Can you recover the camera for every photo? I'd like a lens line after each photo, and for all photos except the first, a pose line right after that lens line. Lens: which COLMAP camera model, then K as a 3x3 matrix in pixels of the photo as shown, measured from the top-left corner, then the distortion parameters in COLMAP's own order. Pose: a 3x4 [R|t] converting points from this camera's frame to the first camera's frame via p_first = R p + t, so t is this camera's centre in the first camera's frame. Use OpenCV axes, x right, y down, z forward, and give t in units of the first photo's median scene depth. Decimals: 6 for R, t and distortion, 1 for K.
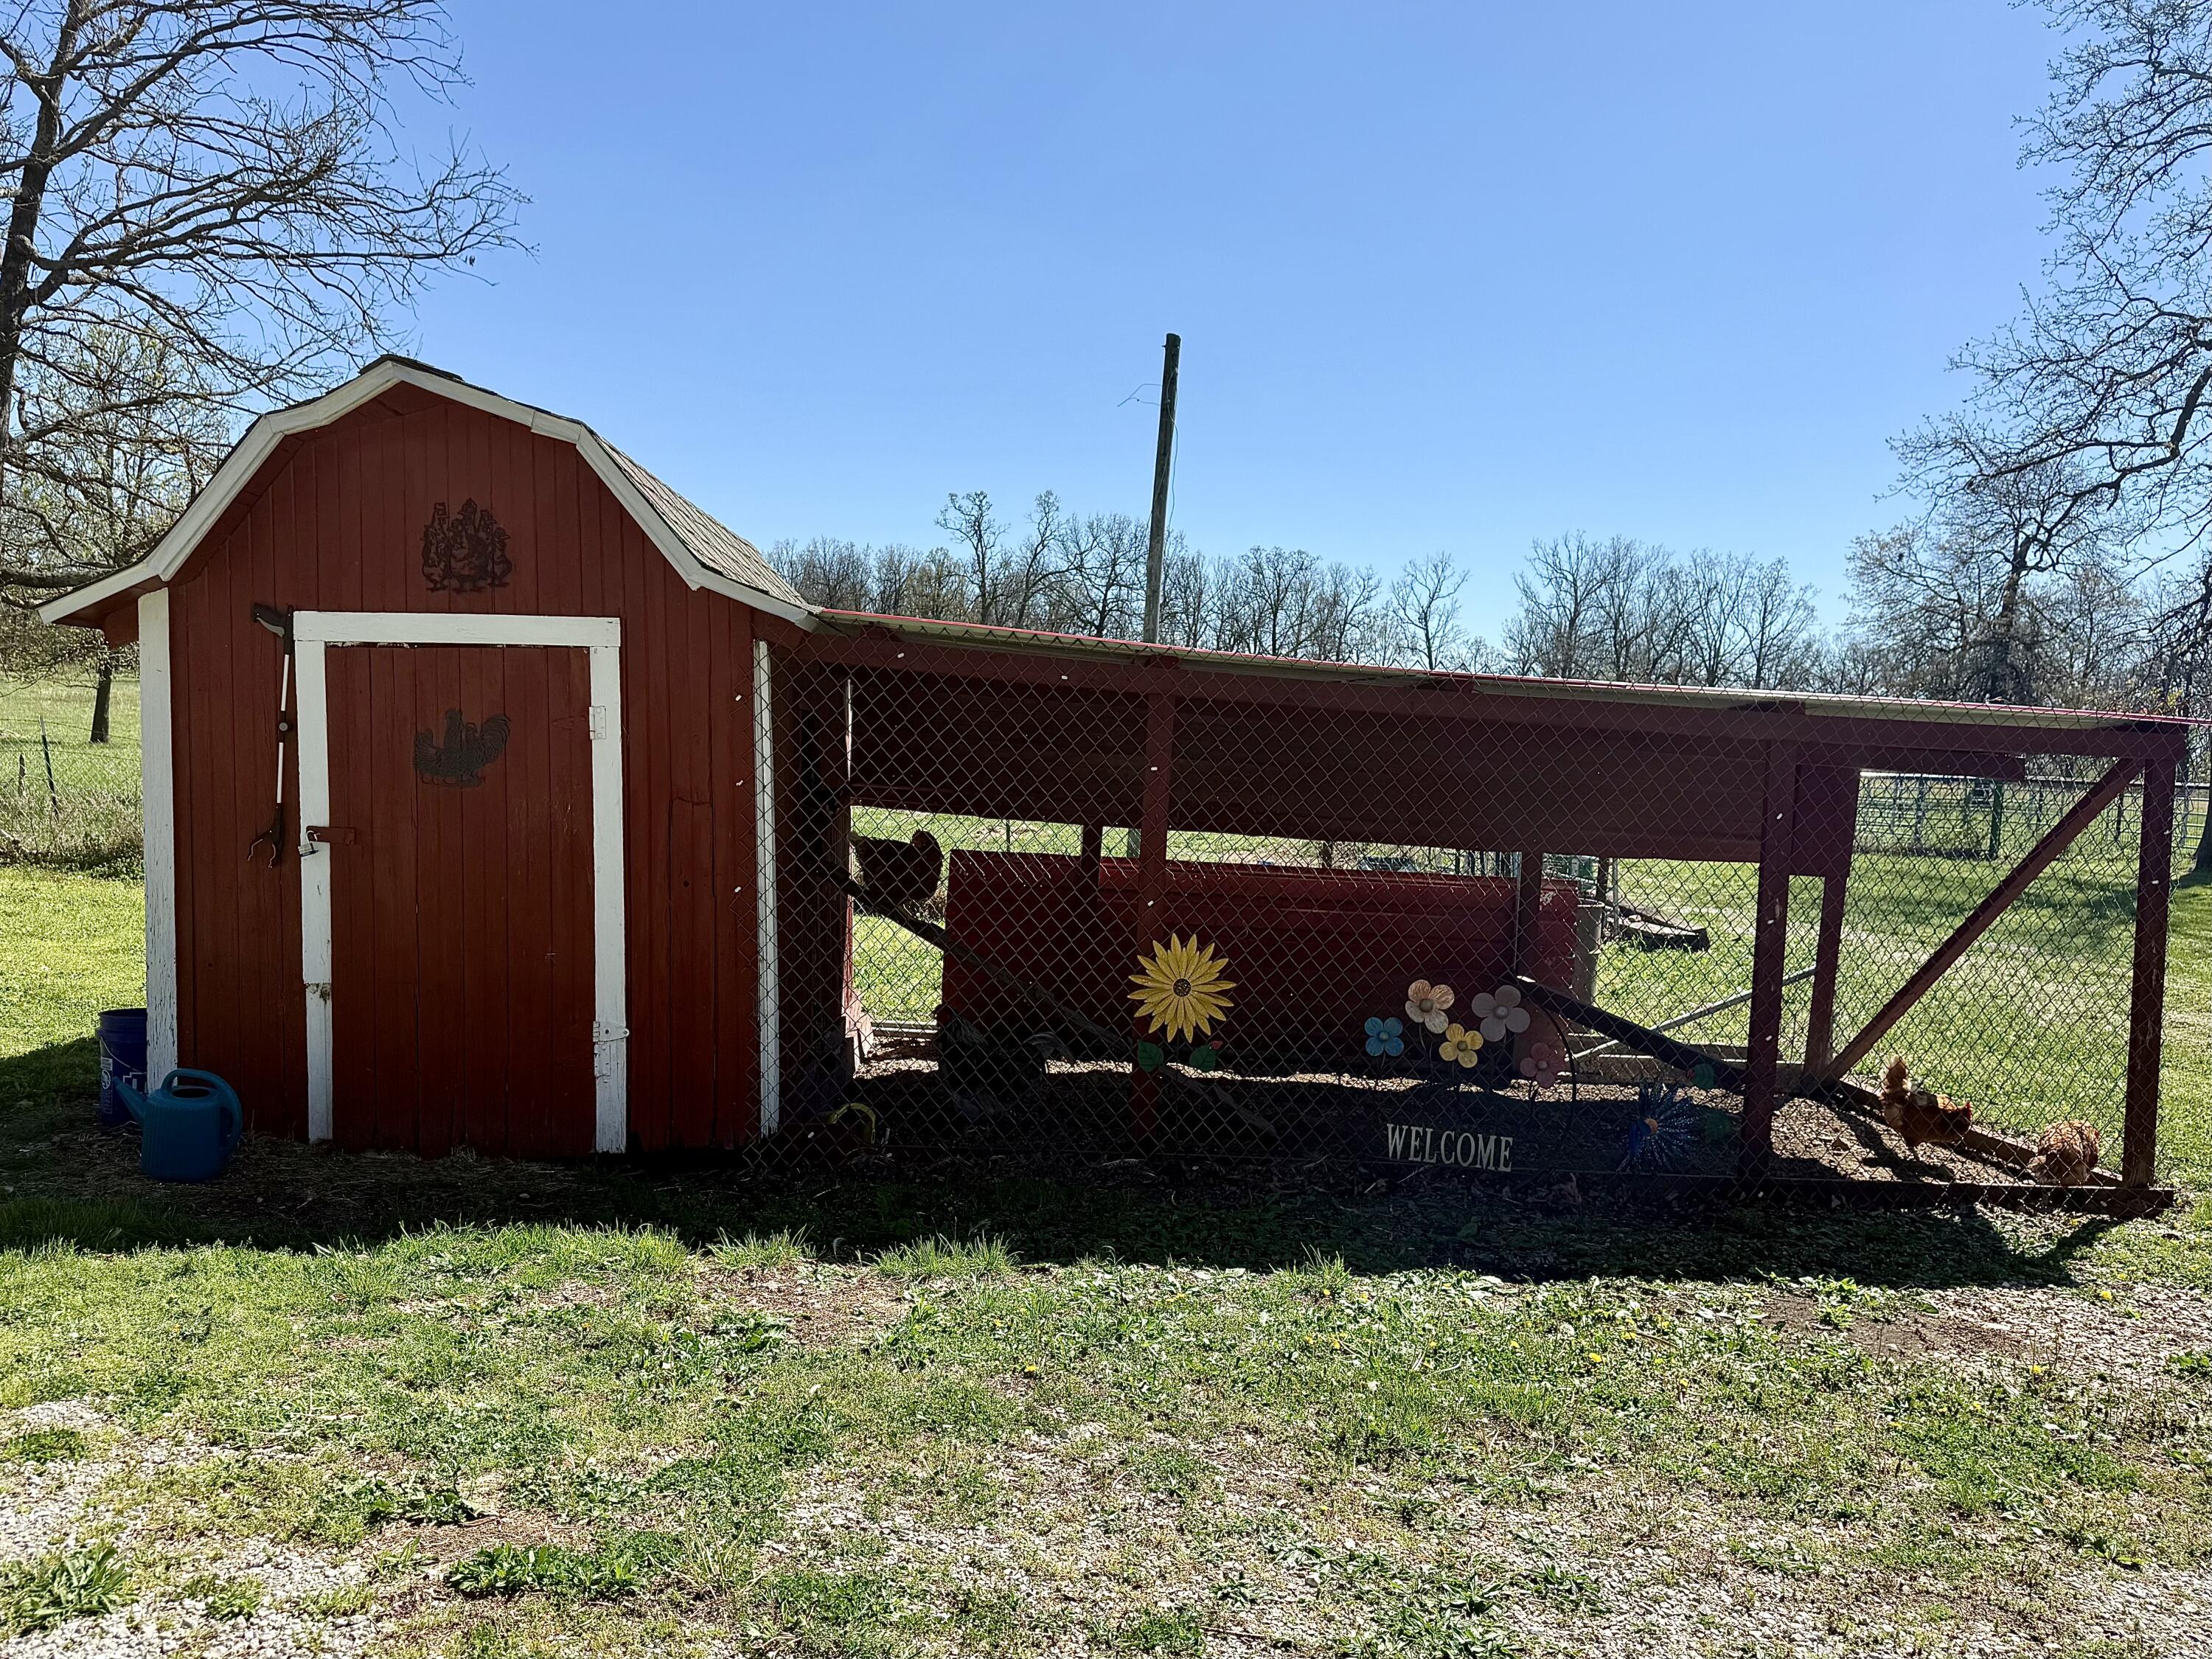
lens RADIAL K [[1498.2, 0, 1106.0], [0, 1498.2, 829.5], [0, 0, 1]] dist [0.047049, -0.045533]
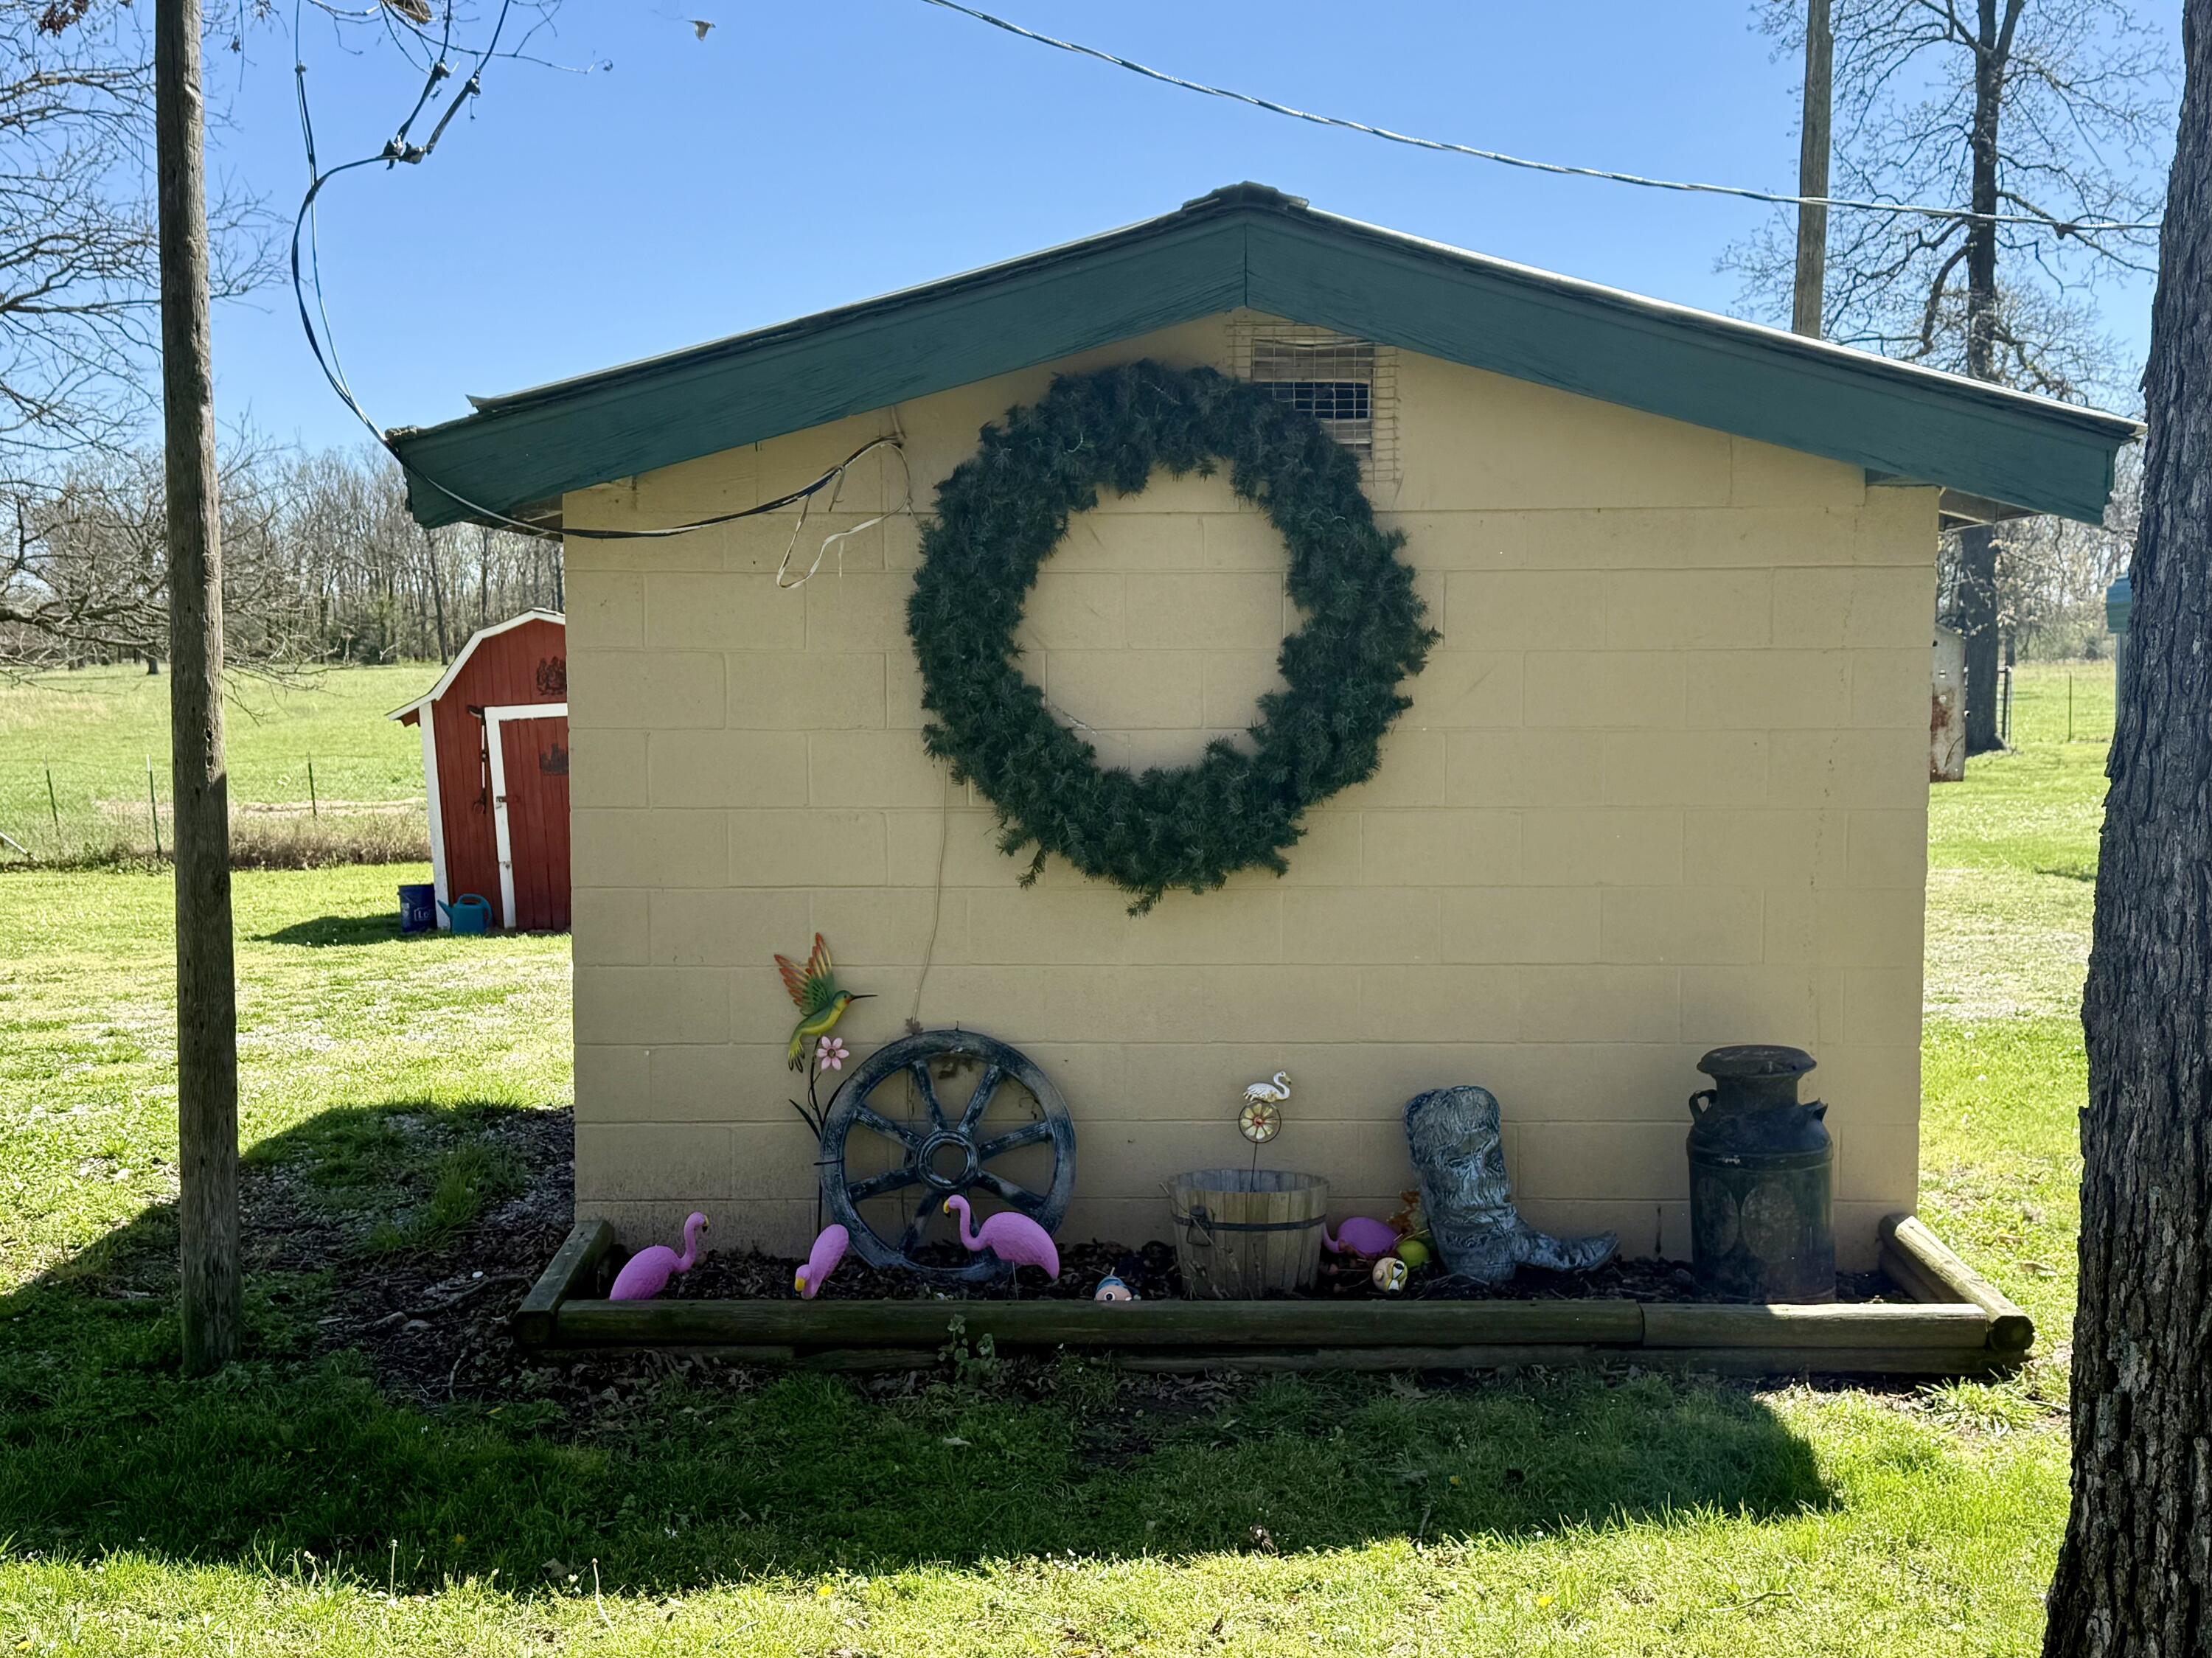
lens RADIAL K [[2349.7, 0, 1109.3], [0, 2349.7, 859.1], [0, 0, 1]] dist [0.169024, -0.370635]
pose [[0.995831, -0.072555, 0.055287, 0.056833], [0.071253, 0.997140, 0.025182, 0.017940], [-0.056956, -0.021138, 0.998153, -0.712997]]
